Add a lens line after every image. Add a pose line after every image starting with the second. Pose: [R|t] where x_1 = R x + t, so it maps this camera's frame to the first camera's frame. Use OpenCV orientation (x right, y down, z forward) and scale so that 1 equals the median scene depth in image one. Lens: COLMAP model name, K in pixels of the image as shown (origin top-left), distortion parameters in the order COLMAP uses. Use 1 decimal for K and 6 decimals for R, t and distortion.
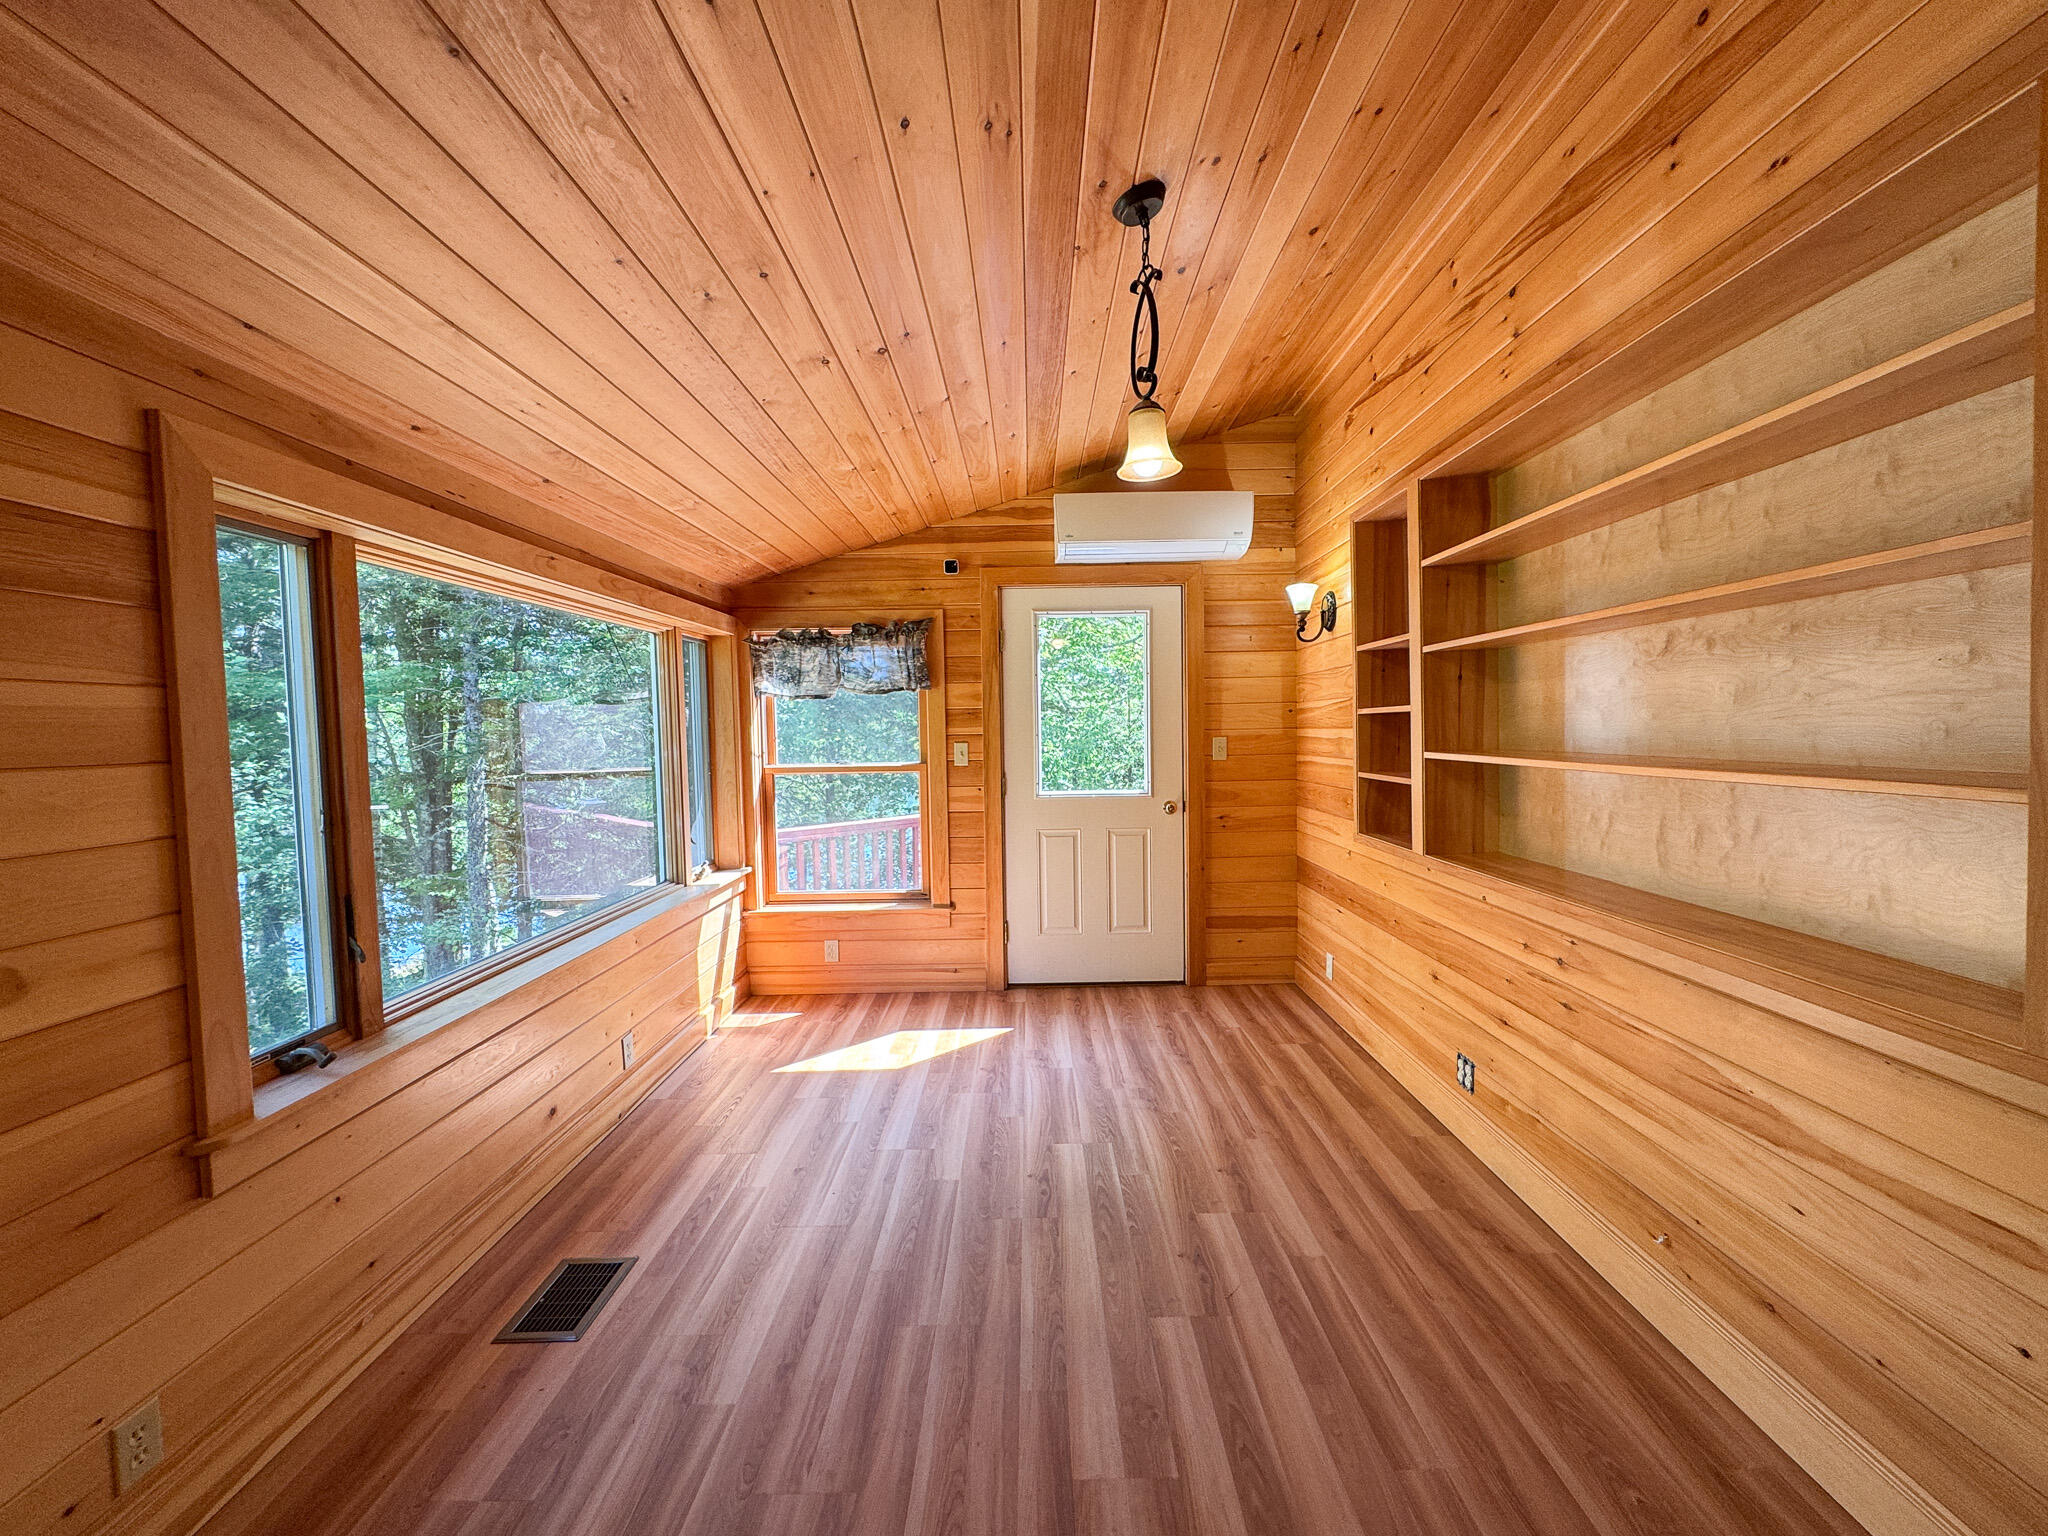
lens RADIAL K [[827.9, 0, 1022.1], [0, 827.9, 765.9], [0, 0, 1]] dist [-0.001950, -0.000195]
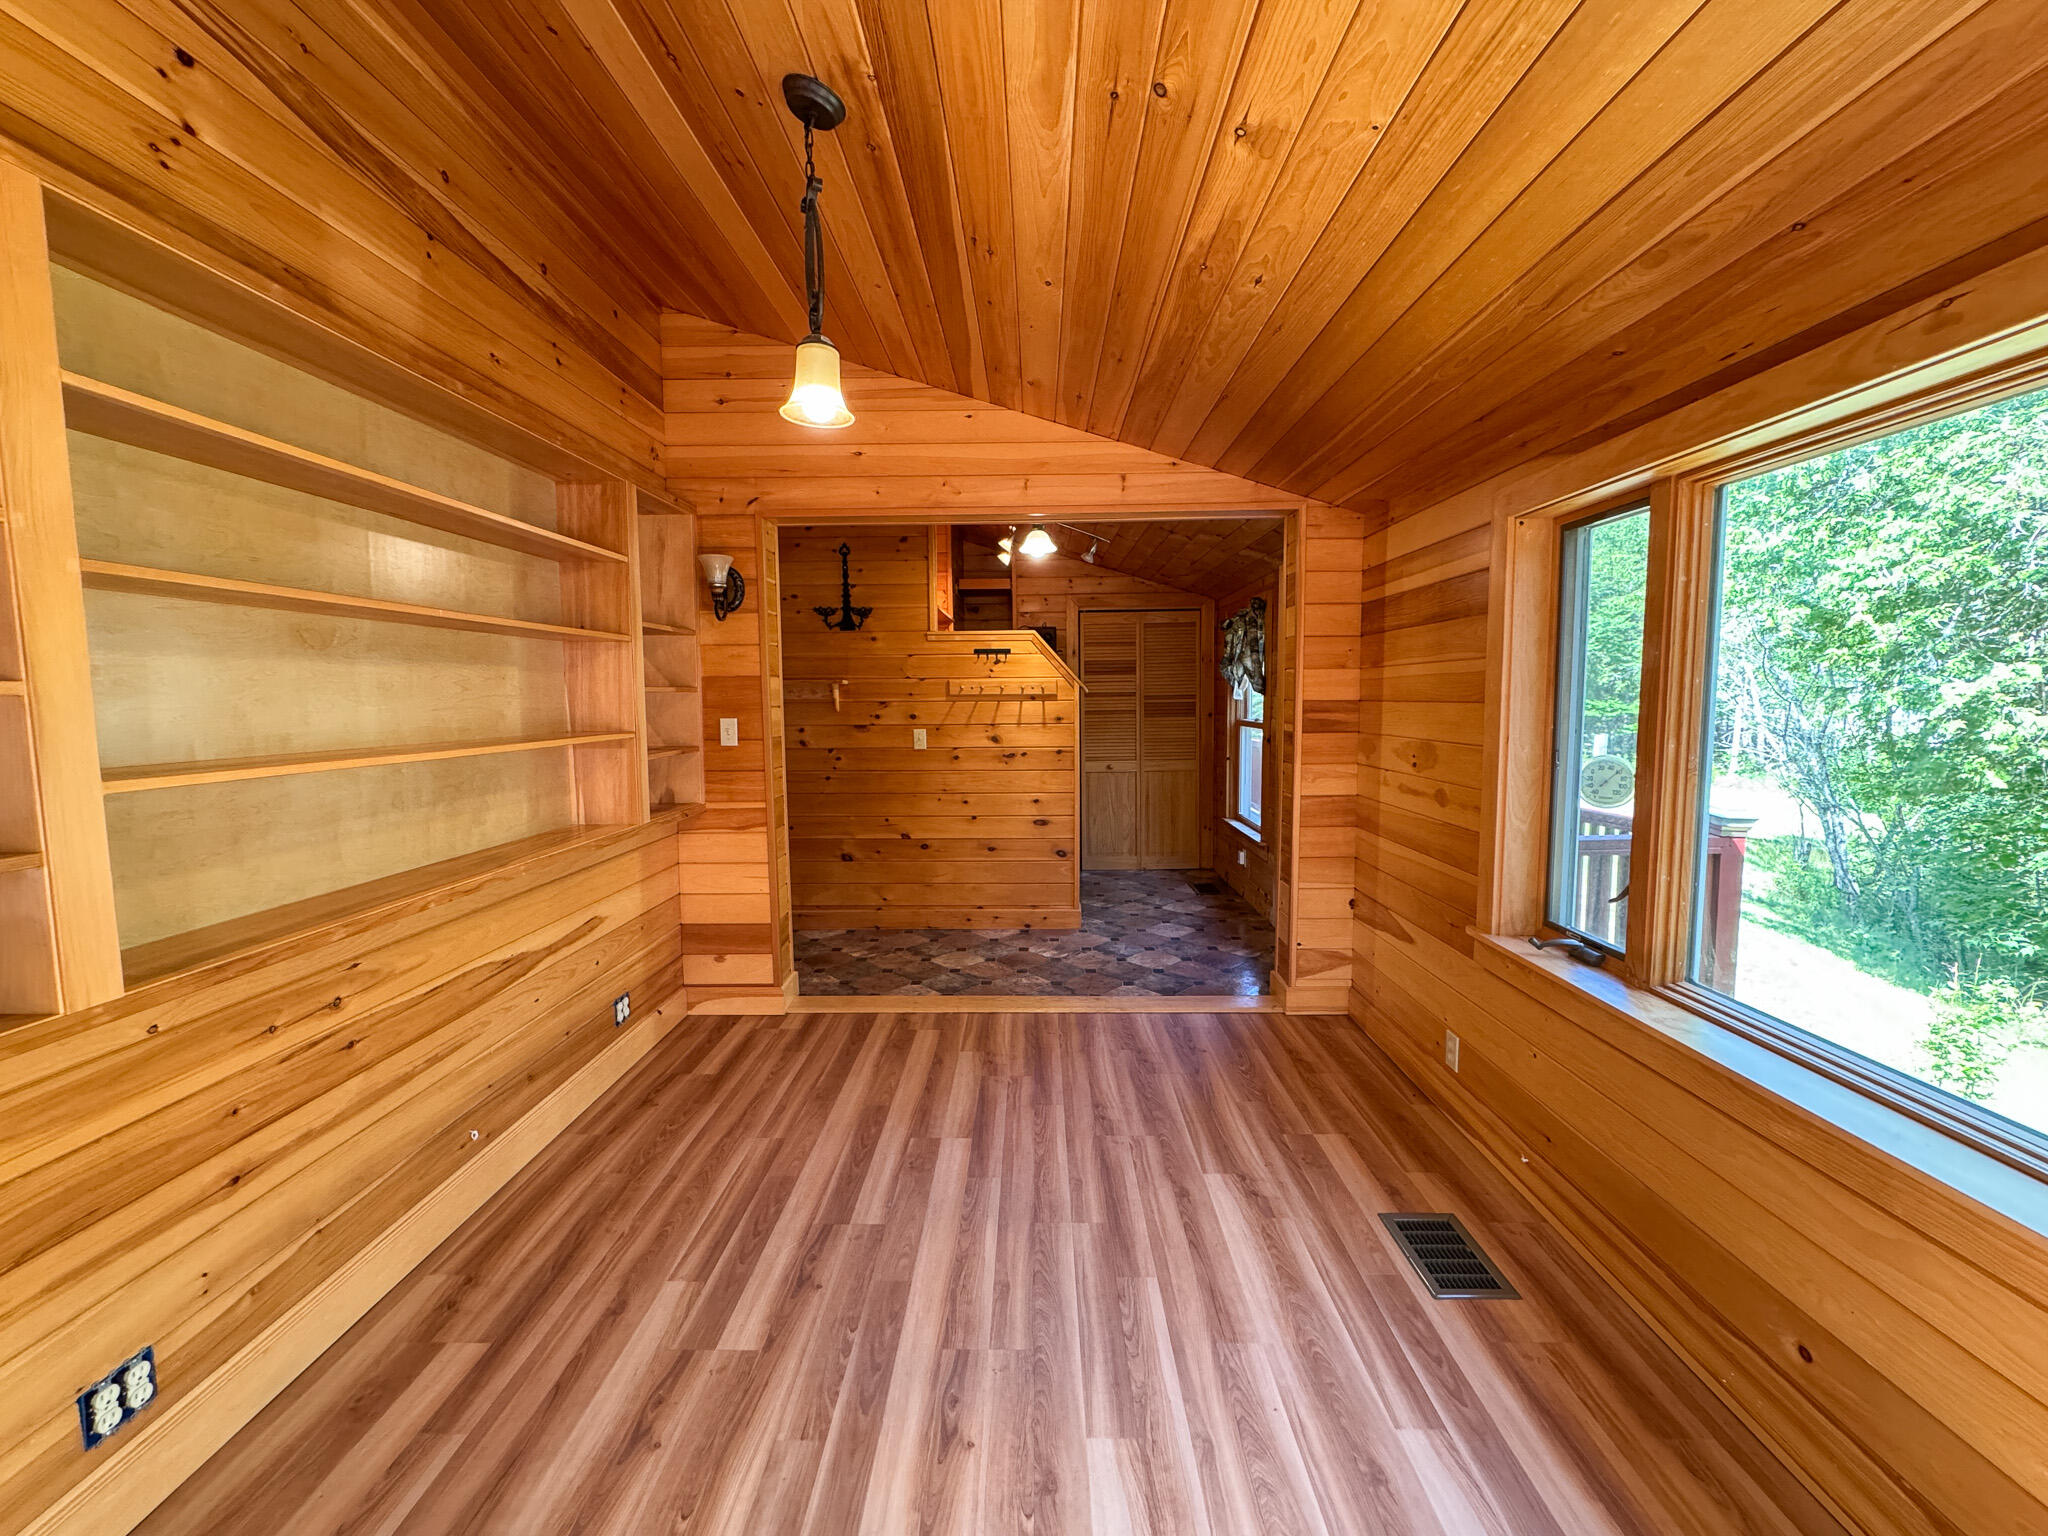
lens RADIAL K [[827.9, 0, 1022.1], [0, 827.9, 765.9], [0, 0, 1]] dist [-0.001950, -0.000195]
pose [[-0.999430, 0.031771, 0.011377, -0.061477], [0.033006, 0.990521, 0.133340, -0.092164], [-0.007033, 0.133639, -0.991005, 1.863881]]
